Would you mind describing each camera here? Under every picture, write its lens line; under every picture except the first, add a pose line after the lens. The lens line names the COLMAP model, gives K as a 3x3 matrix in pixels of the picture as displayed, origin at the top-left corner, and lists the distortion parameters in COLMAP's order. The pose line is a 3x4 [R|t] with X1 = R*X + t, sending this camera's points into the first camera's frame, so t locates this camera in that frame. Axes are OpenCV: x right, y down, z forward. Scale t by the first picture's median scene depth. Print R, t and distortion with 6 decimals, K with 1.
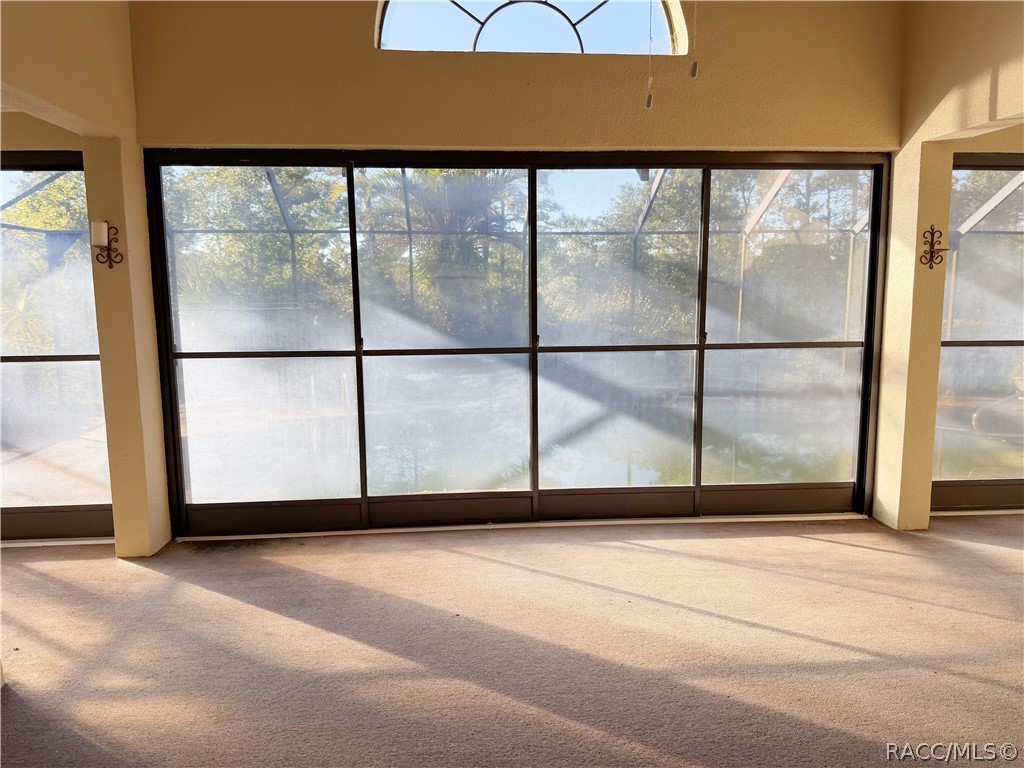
lens RADIAL K [[725.3, 0, 512.0], [0, 725.3, 384.0], [0, 0, 1]] dist [0.000243, -0.000422]
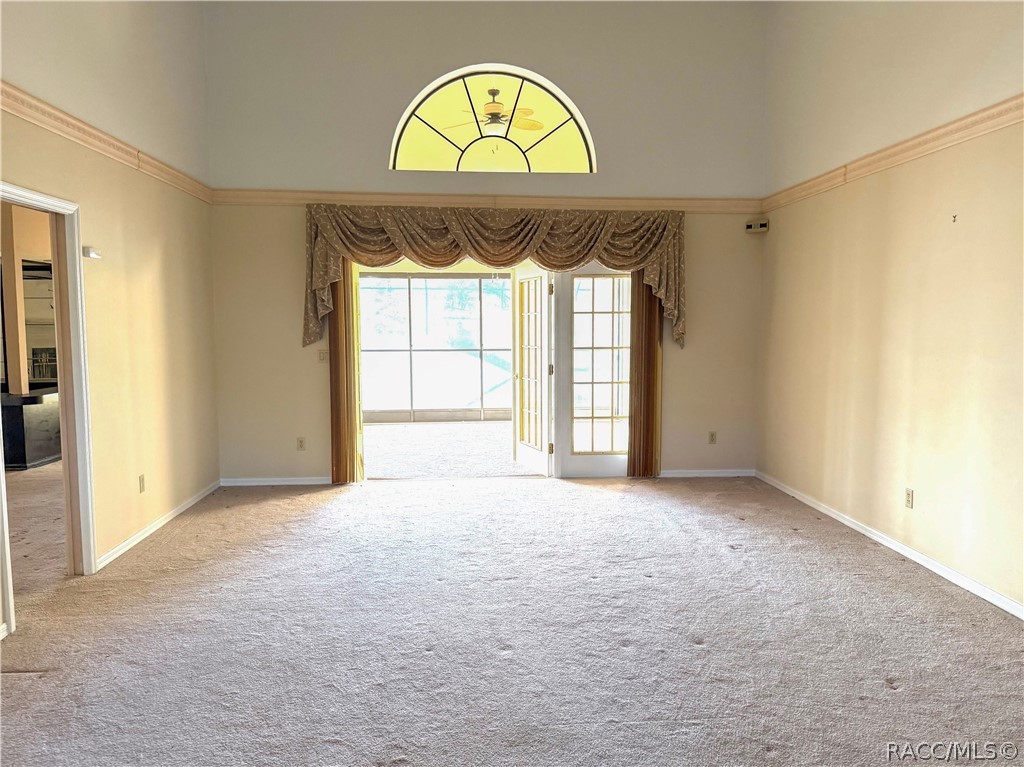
lens RADIAL K [[725.3, 0, 512.0], [0, 725.3, 383.5], [0, 0, 1]] dist [0.000243, -0.000422]
pose [[0.999668, 0.000091, 0.025775, 0.066534], [0.001382, 0.998366, -0.057130, 0.199356], [-0.025738, 0.057147, 0.998034, -1.404677]]
